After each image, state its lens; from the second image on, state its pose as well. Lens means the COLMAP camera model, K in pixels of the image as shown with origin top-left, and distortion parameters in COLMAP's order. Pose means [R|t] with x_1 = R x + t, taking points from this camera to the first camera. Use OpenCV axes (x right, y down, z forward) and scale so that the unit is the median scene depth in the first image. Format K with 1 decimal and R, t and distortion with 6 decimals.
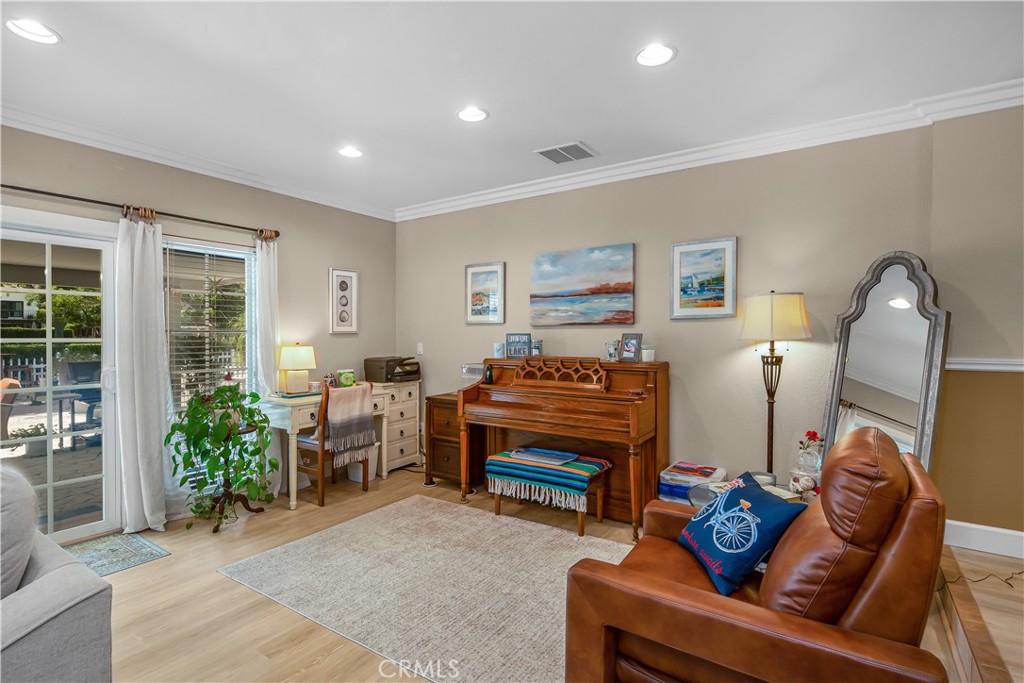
lens RADIAL K [[493.1, 0, 512.0], [0, 493.1, 341.5], [0, 0, 1]] dist [-0.001002, -0.001241]
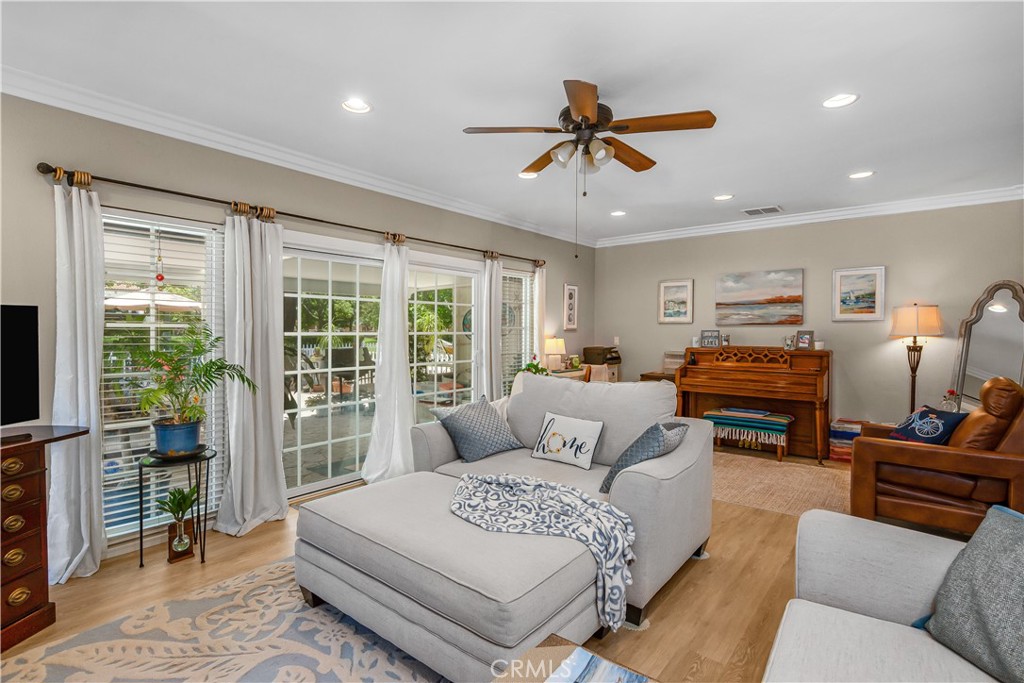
lens RADIAL K [[493.1, 0, 512.0], [0, 493.1, 341.5], [0, 0, 1]] dist [-0.001002, -0.001241]
pose [[0.996353, 0.004650, -0.085205, -0.506729], [-0.003775, 0.999938, 0.010435, 0.003683], [0.085248, -0.010075, 0.996309, -0.546214]]
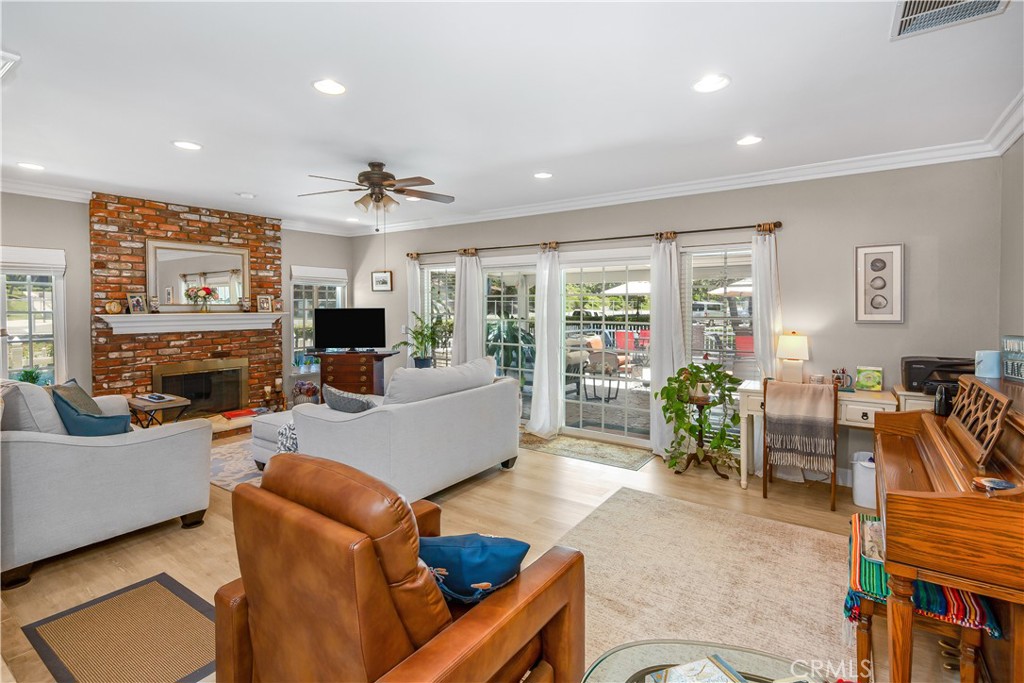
lens RADIAL K [[498.0, 0, 511.7], [0, 498.0, 308.4], [0, 0, 1]] dist [0.000006, -0.000169]
pose [[-0.015224, 0.012386, -0.999807, 0.651343], [-0.009934, 0.999872, 0.012538, -0.058226], [0.999835, 0.010123, -0.015099, 0.523126]]
